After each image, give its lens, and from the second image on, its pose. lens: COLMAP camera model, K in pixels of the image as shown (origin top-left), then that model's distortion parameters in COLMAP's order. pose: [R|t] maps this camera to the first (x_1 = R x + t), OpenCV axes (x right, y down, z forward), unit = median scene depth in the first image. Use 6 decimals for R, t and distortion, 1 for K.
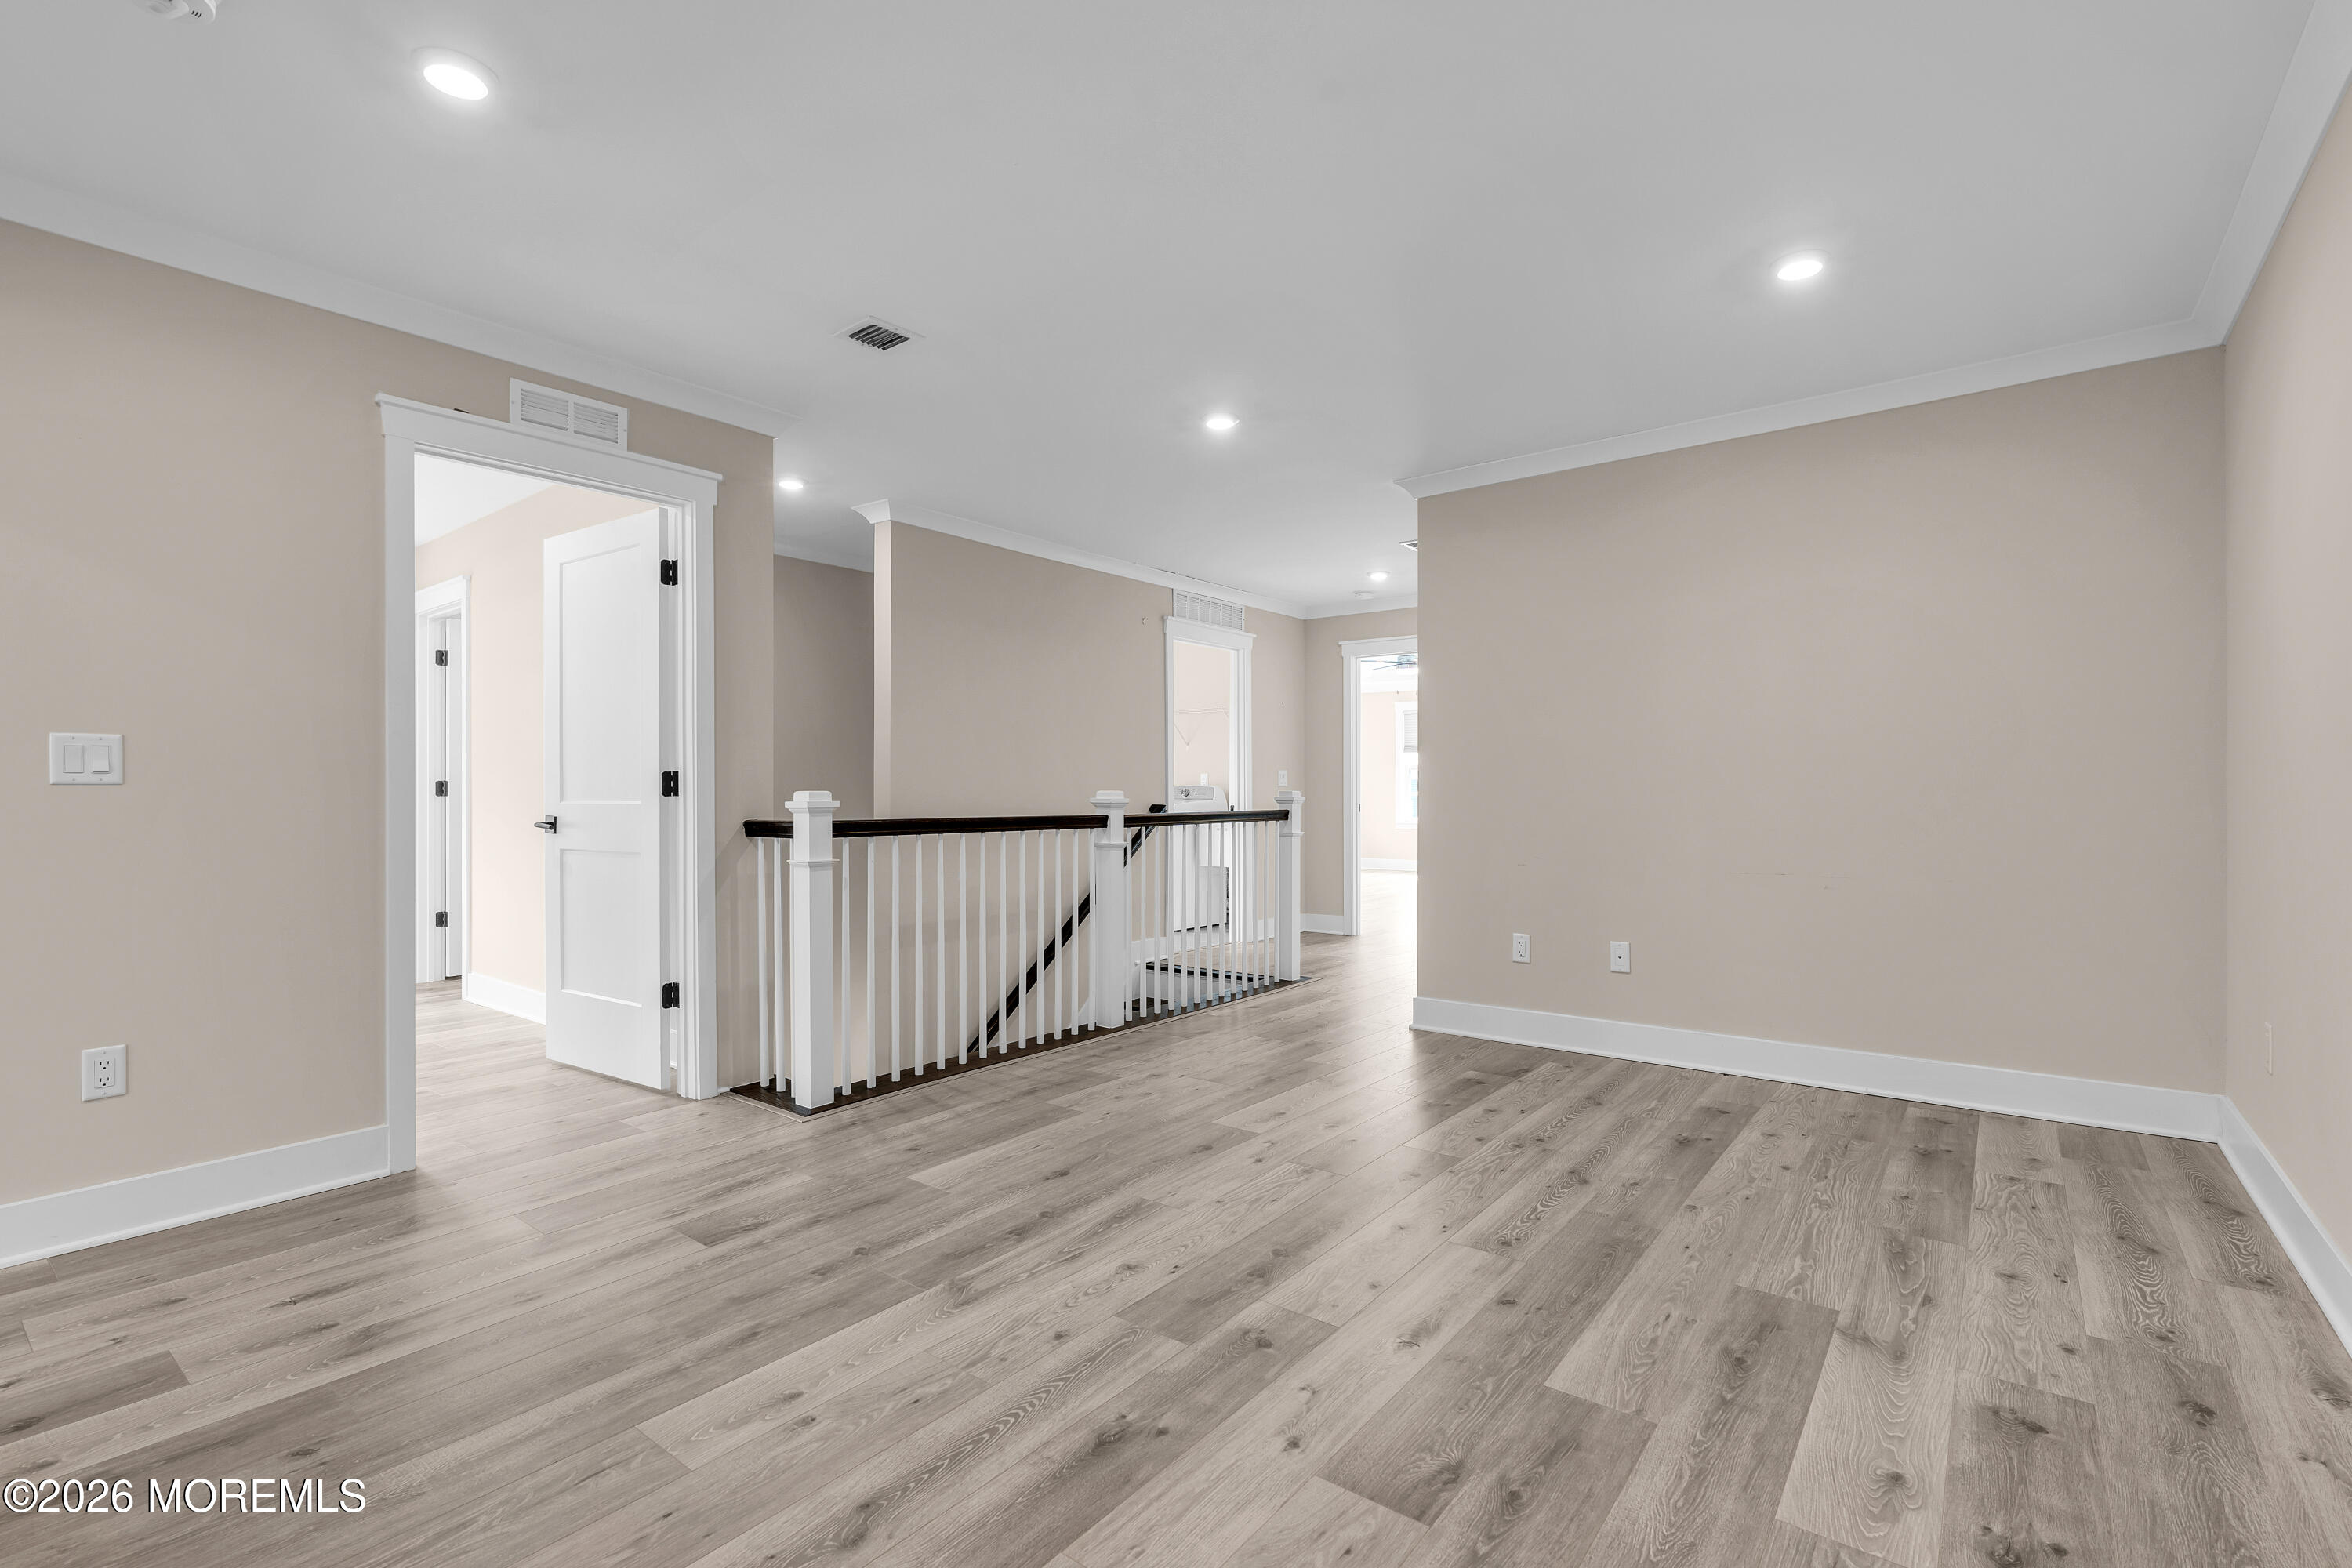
lens RADIAL K [[1056.2, 0, 1172.4], [0, 1056.2, 771.3], [0, 0, 1]] dist [-0.012165, 0.004627]
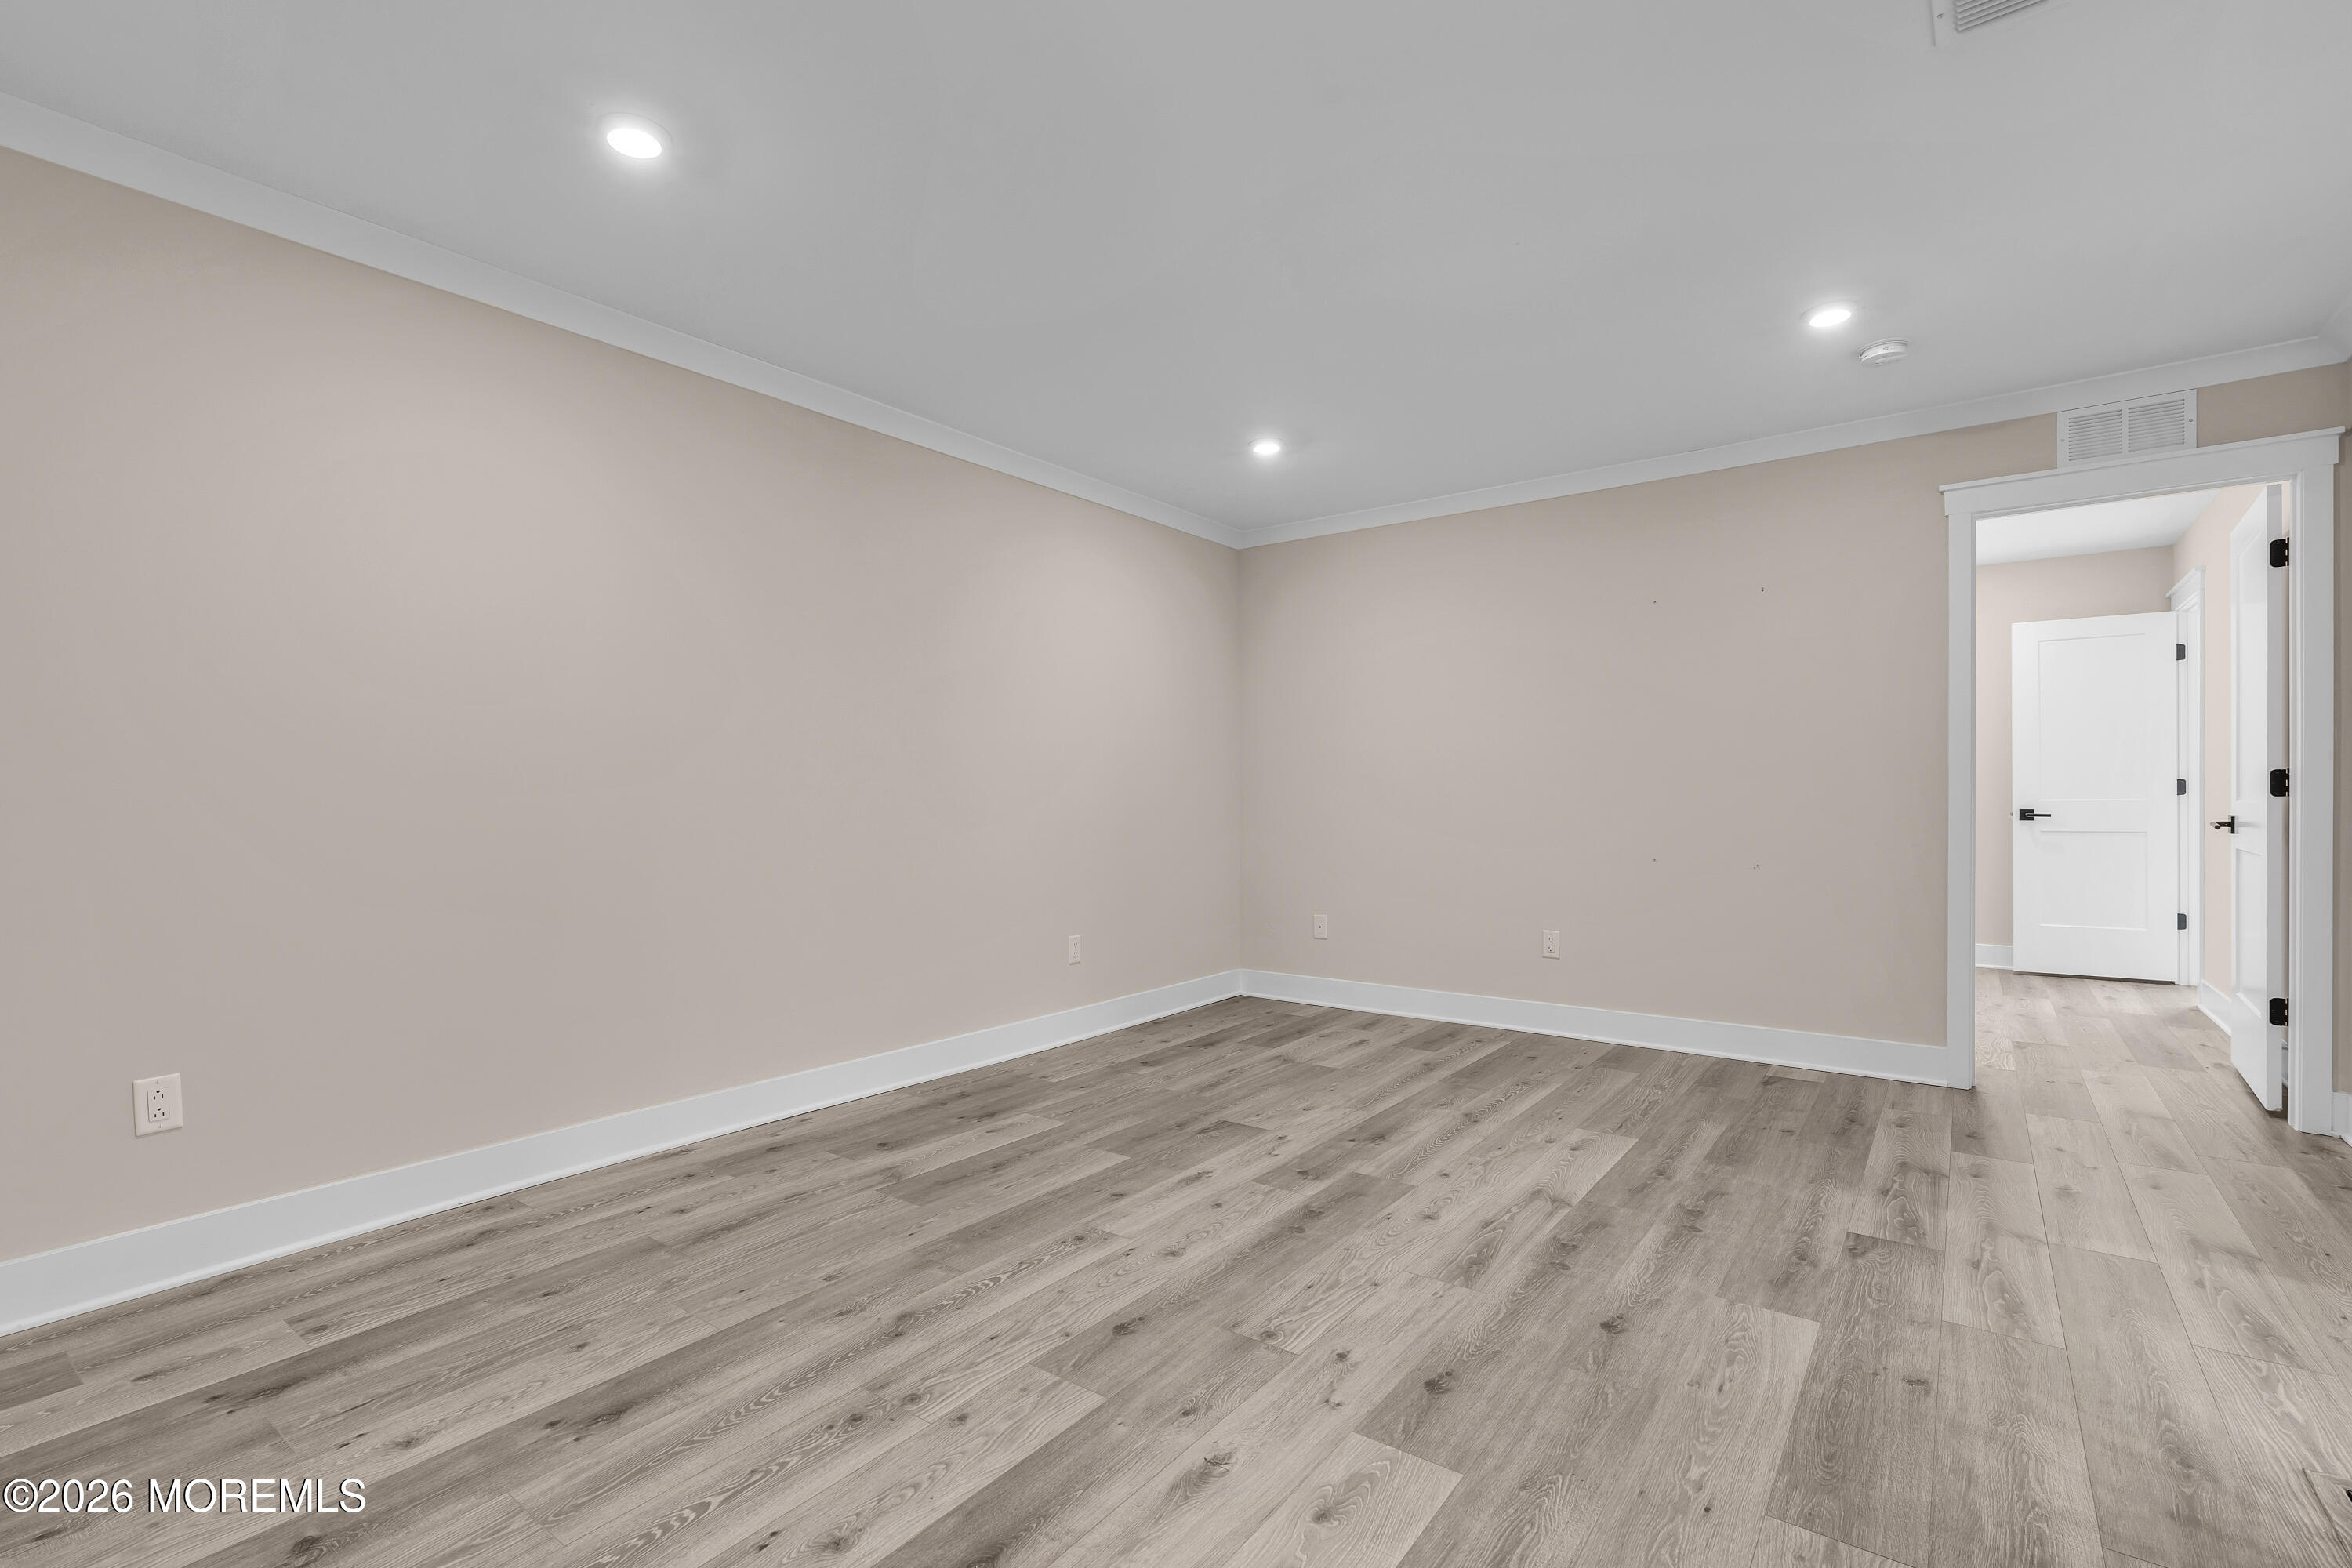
lens RADIAL K [[1056.2, 0, 1172.4], [0, 1056.2, 771.3], [0, 0, 1]] dist [-0.012165, 0.004627]
pose [[-0.999695, 0.008548, -0.023159, 0.256808], [0.009587, 0.998936, -0.045111, 0.041904], [0.022749, -0.045319, -0.998714, 2.144218]]
